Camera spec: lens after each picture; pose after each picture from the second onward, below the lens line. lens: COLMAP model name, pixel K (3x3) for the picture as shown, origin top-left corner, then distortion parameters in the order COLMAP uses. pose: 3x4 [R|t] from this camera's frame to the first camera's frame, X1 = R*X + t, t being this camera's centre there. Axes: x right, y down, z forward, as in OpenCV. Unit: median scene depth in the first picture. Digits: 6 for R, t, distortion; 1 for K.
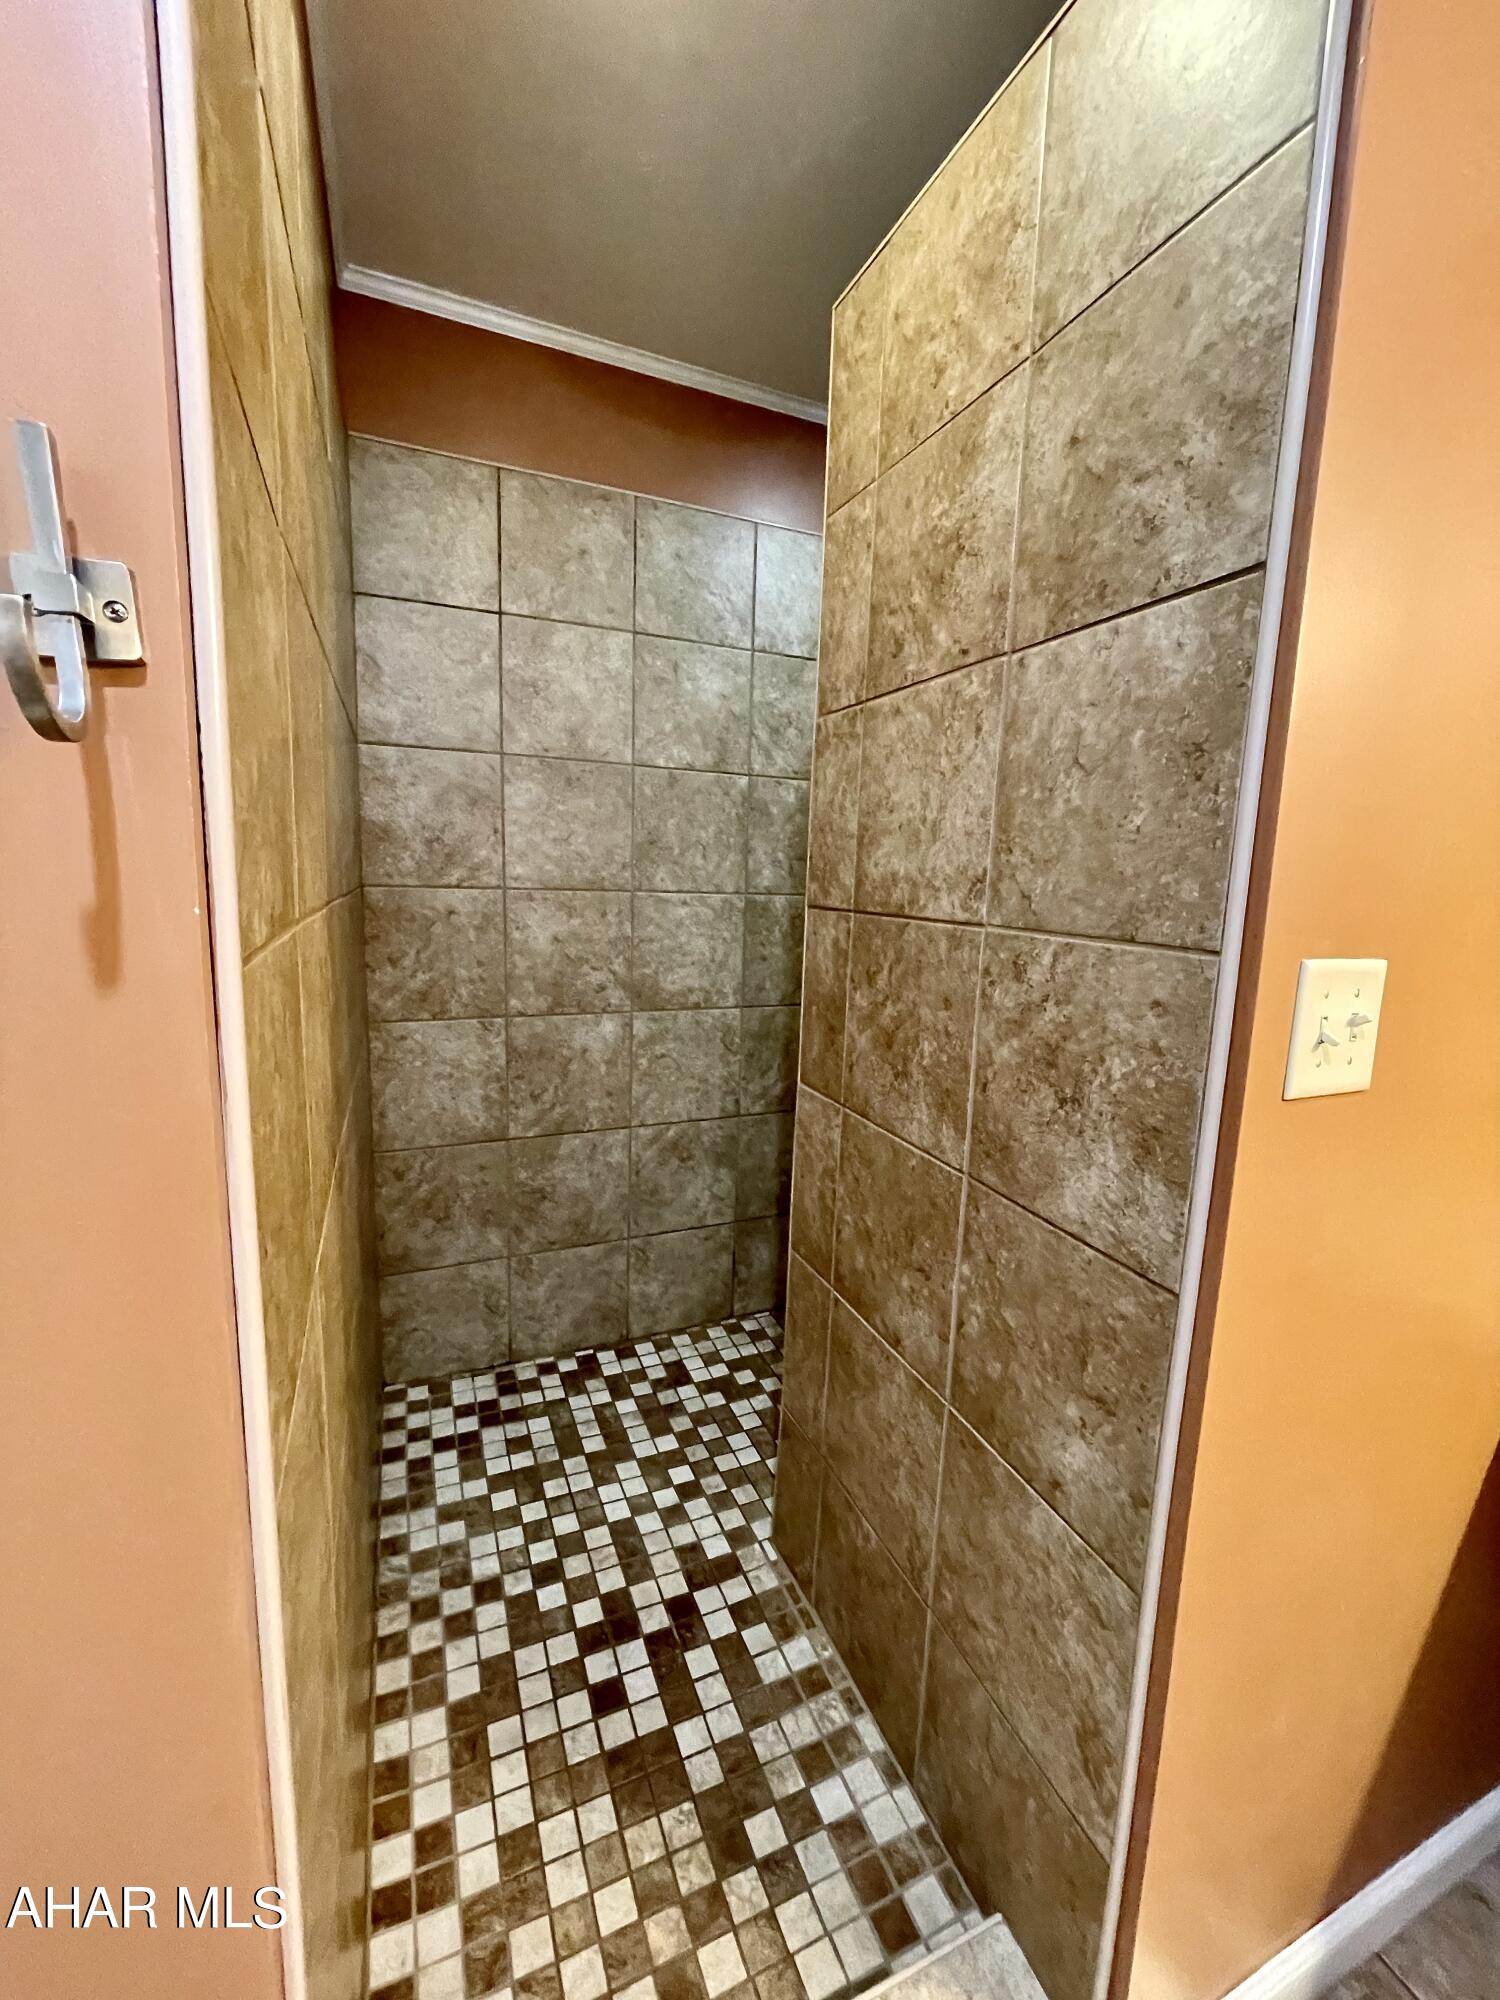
lens RADIAL K [[805.9, 0, 752.9], [0, 805.9, 989.3], [0, 0, 1]] dist [-0.004673, 0.002209]
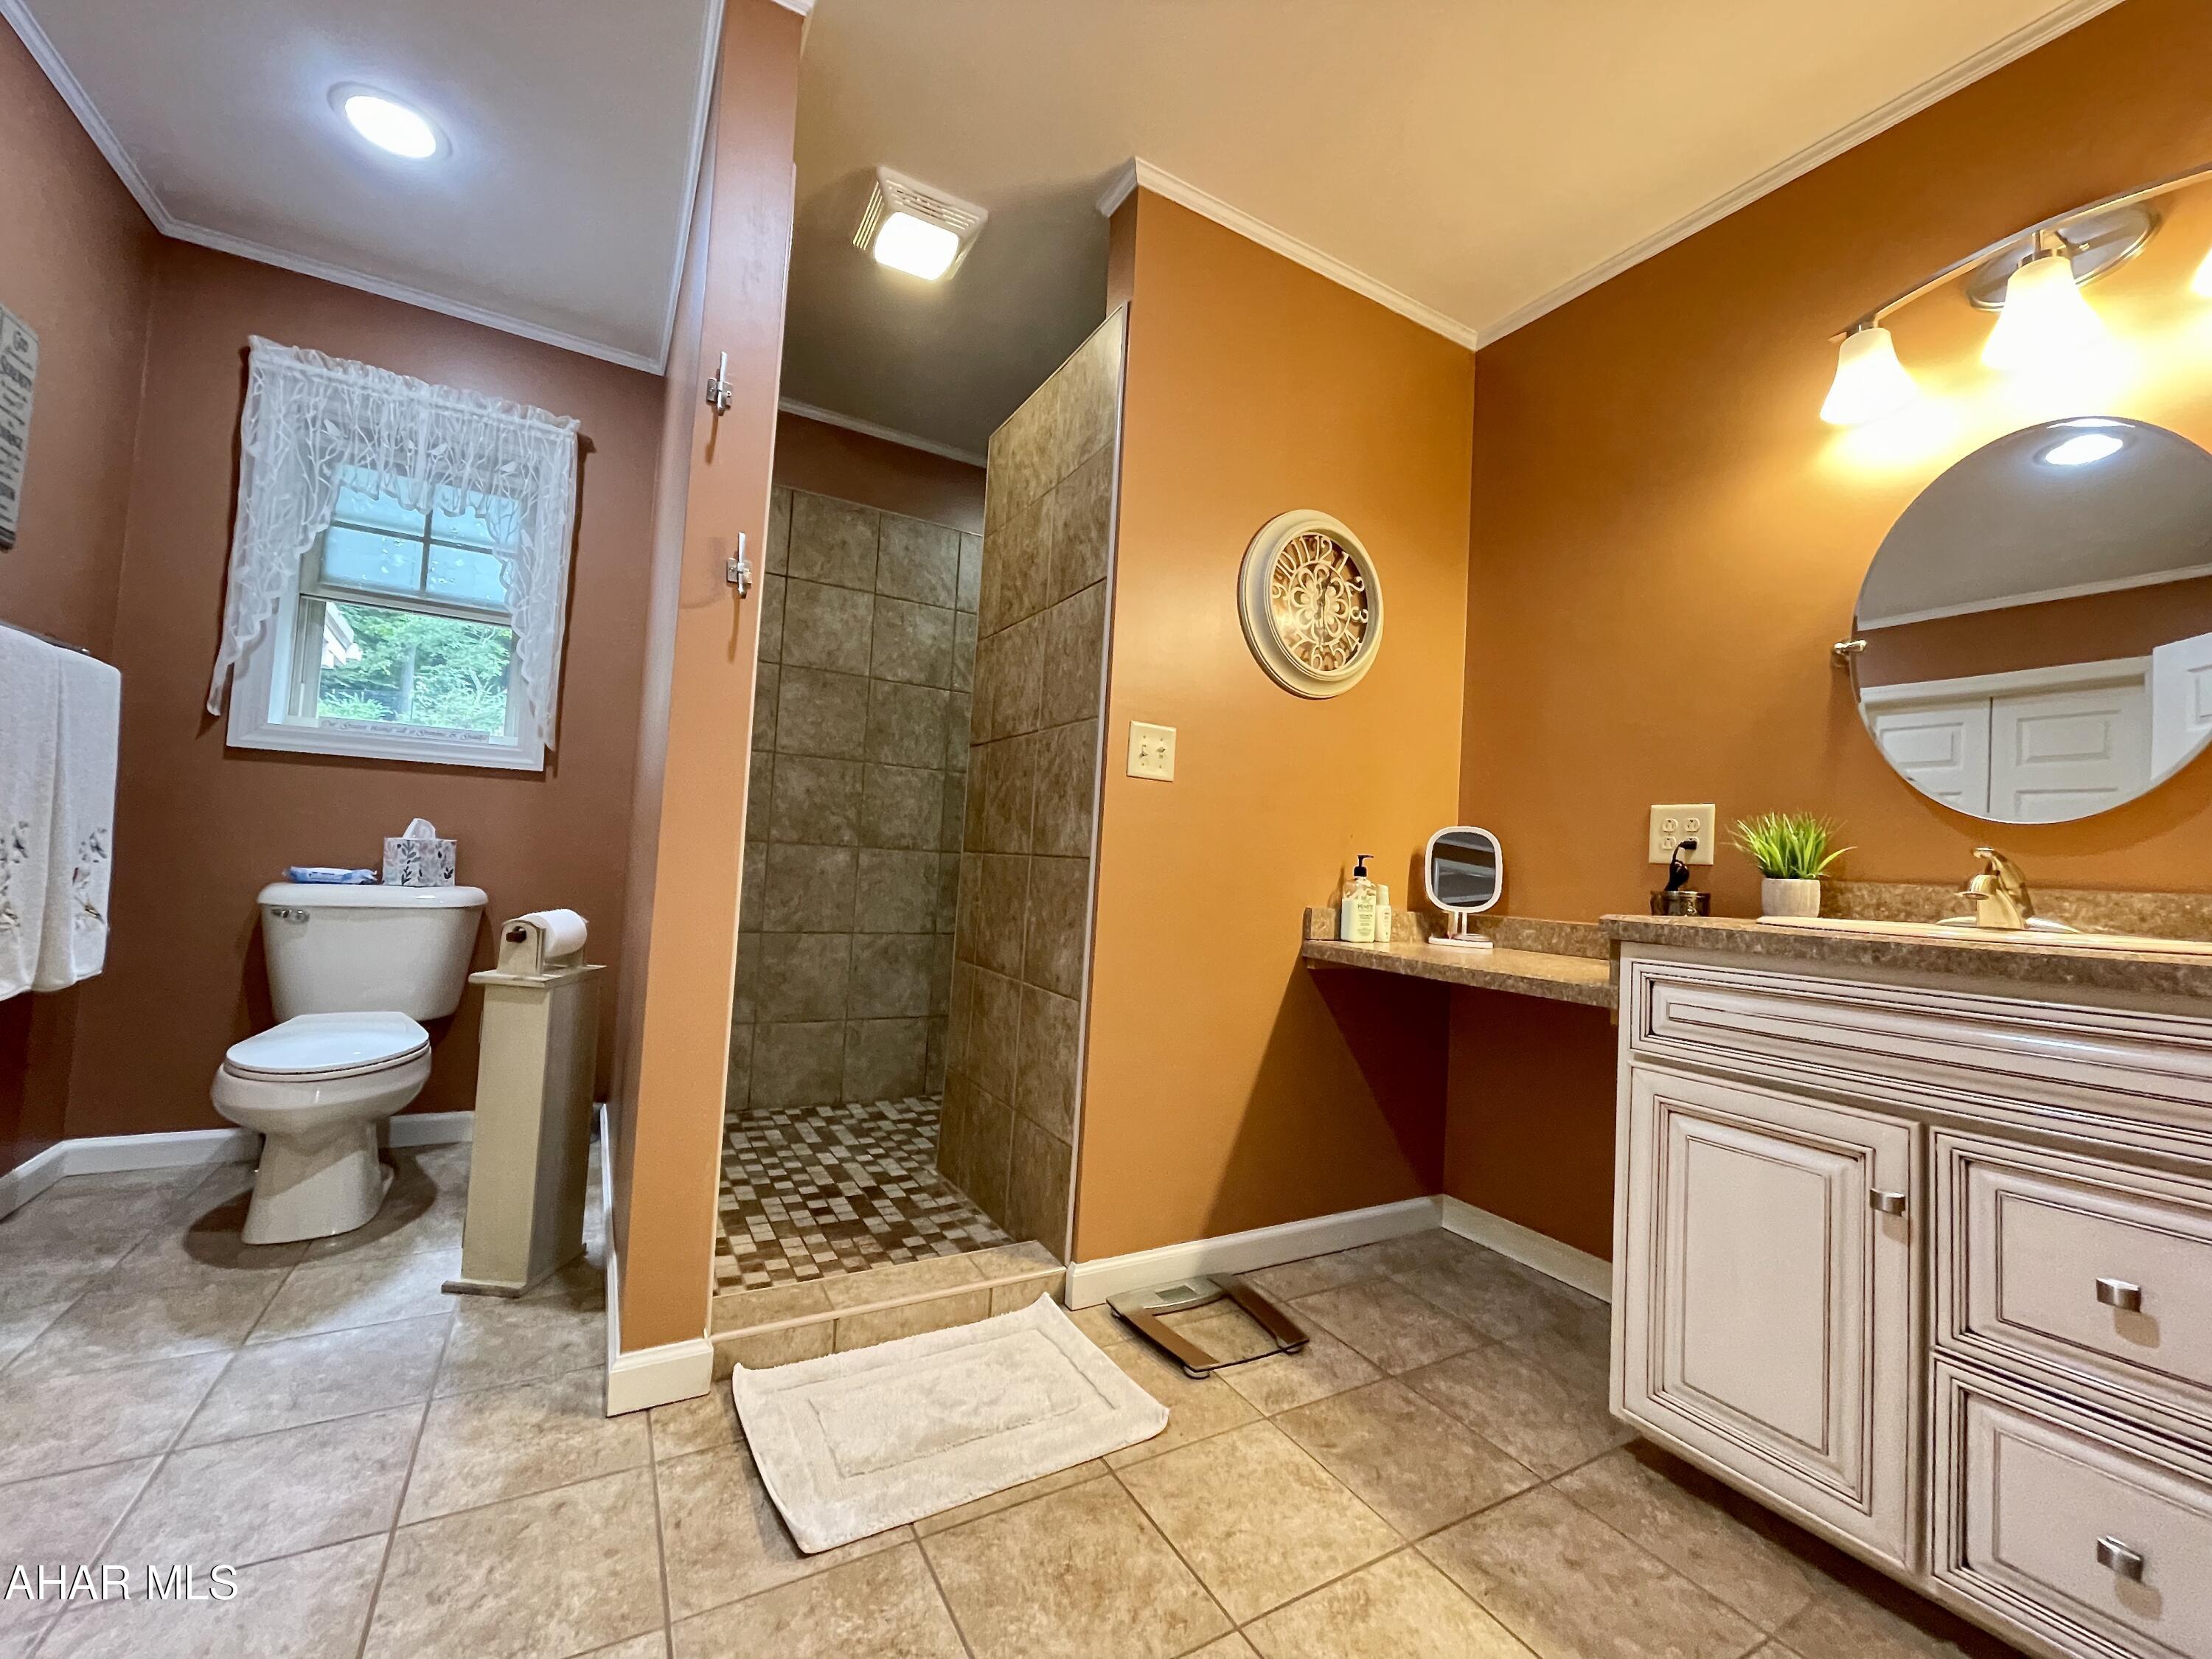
lens RADIAL K [[891.4, 0, 1100.3], [0, 891.4, 822.0], [0, 0, 1]] dist [-0.004673, 0.002209]
pose [[0.993061, 0.028963, 0.113978, 0.098797], [-0.007255, 0.982441, -0.186432, 0.300104], [-0.117377, 0.184311, 0.975834, -0.632358]]
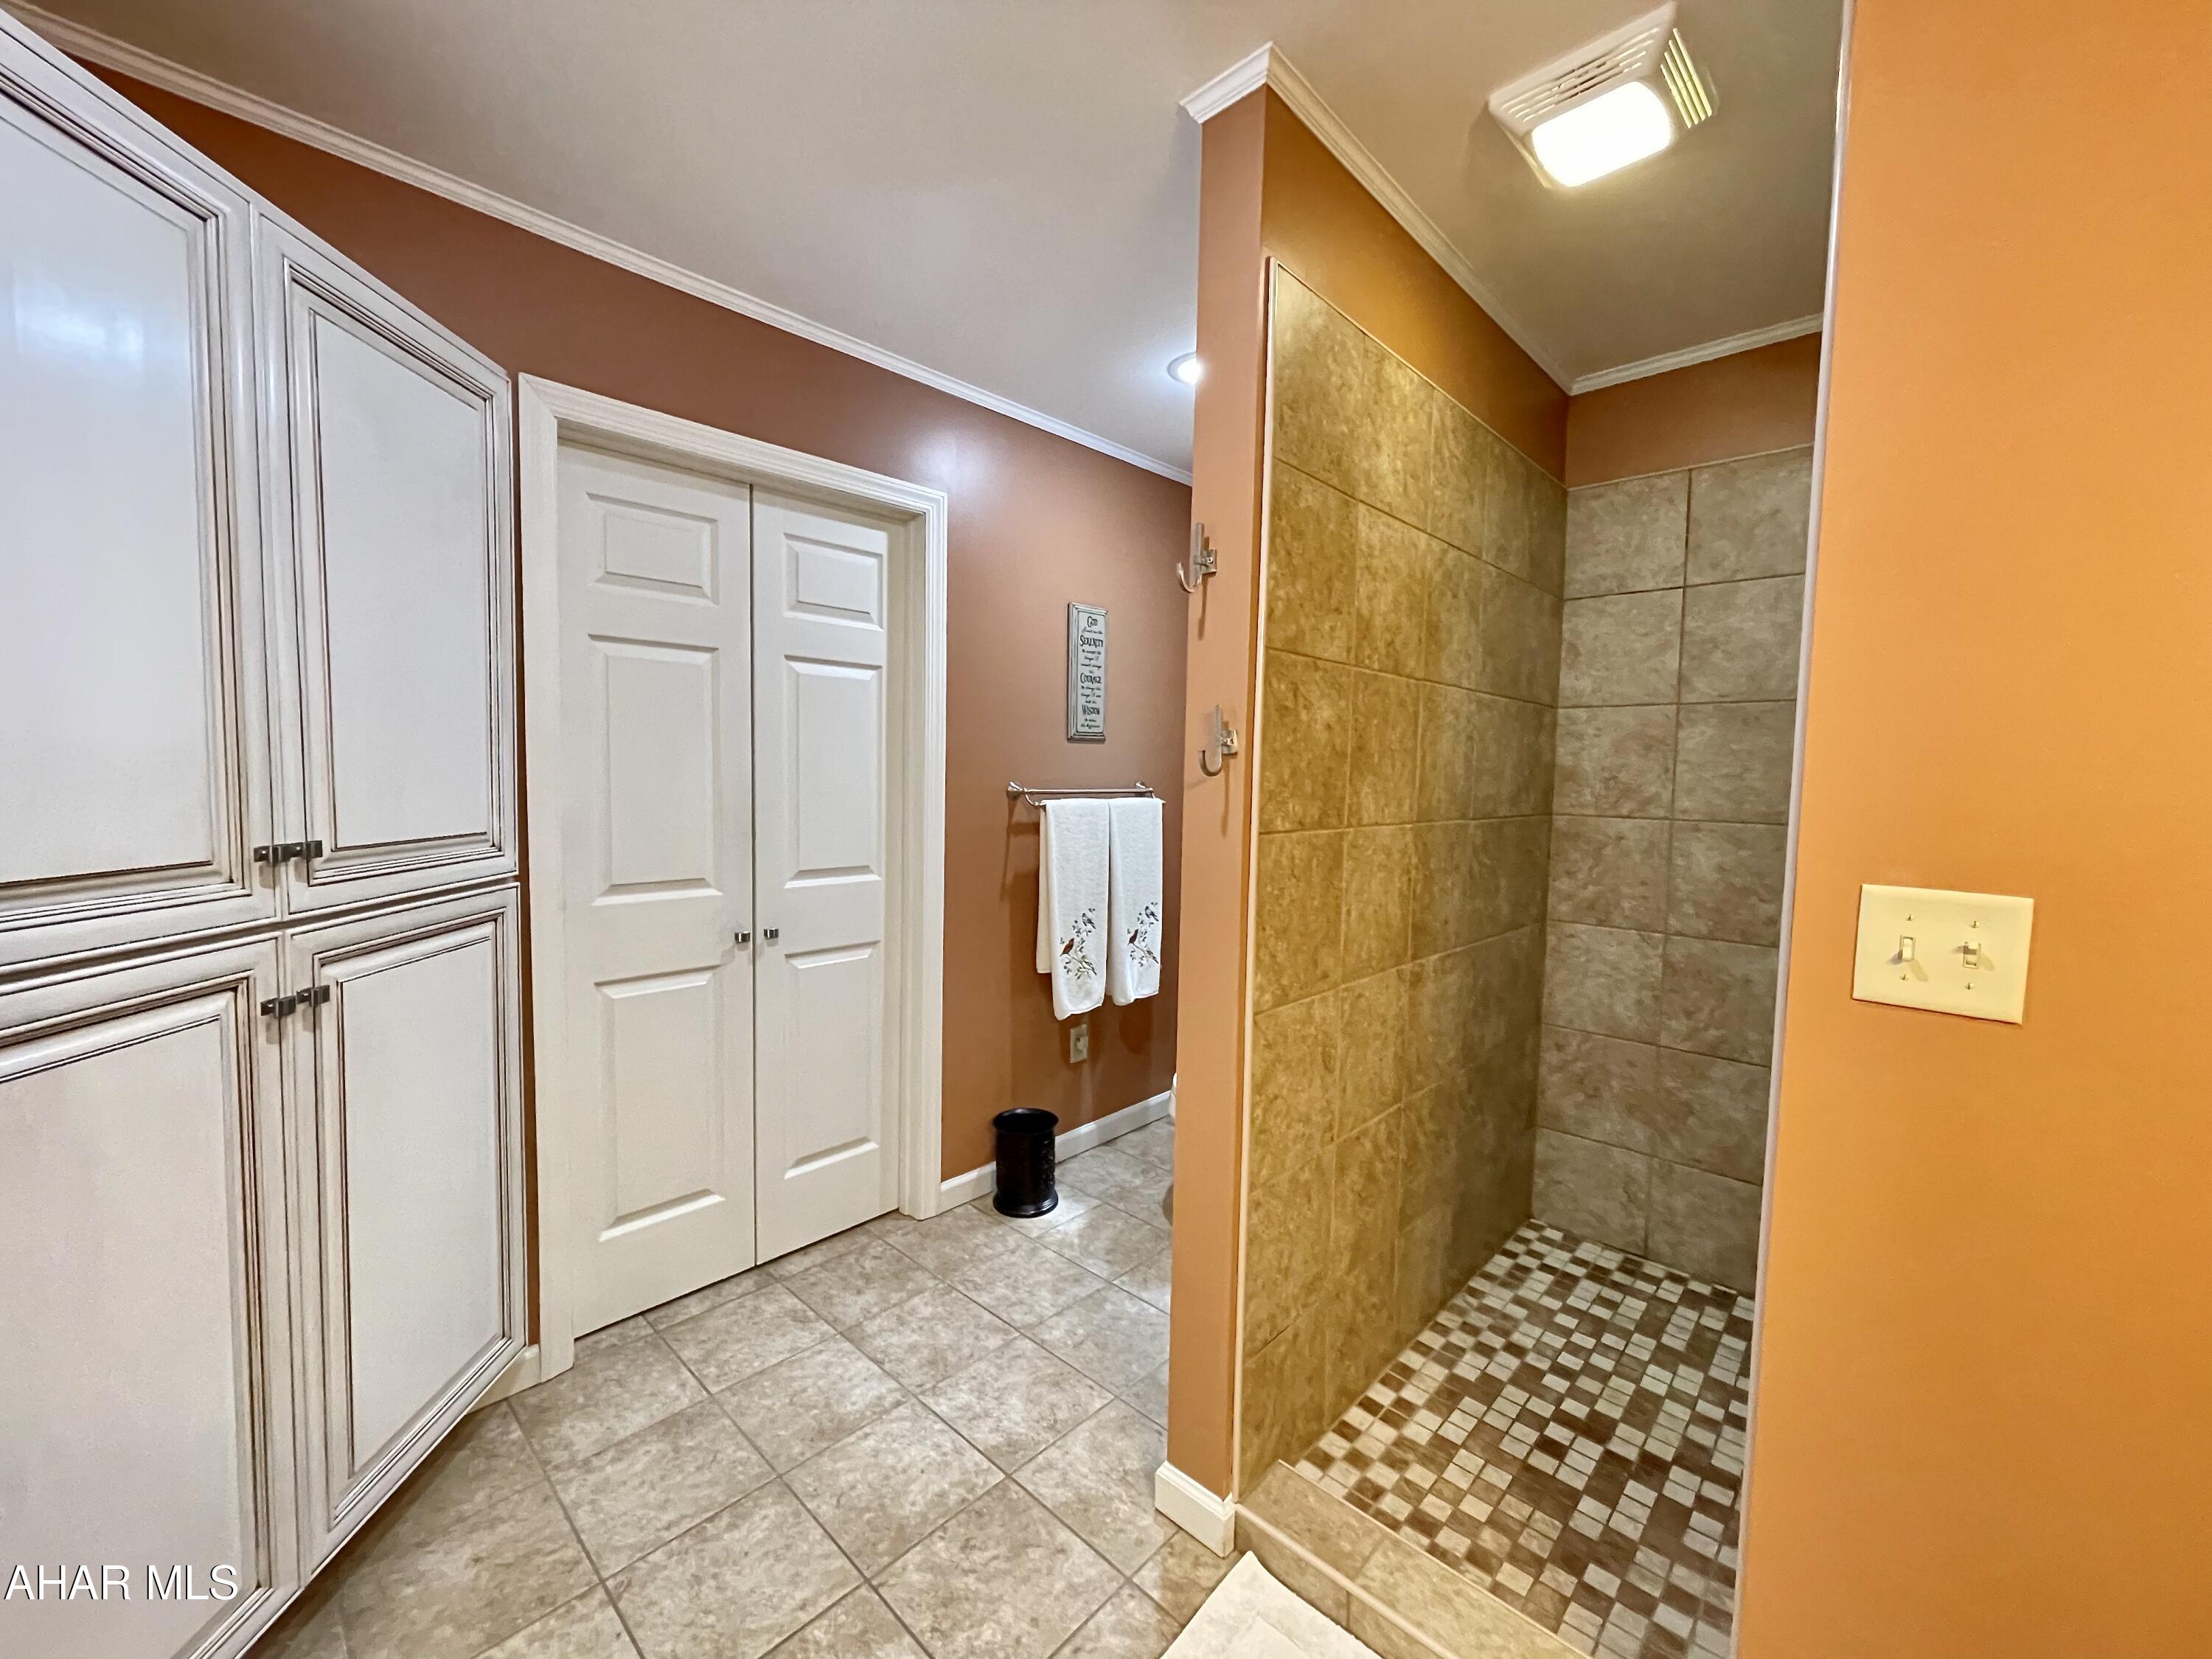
lens RADIAL K [[891.4, 0, 1096.2], [0, 891.4, 821.7], [0, 0, 1]] dist [-0.004673, 0.002209]
pose [[0.388864, 0.029505, -0.920822, 0.544559], [-0.139352, 0.989871, -0.027131, 0.025258], [0.910695, 0.138869, 0.389037, -0.231148]]
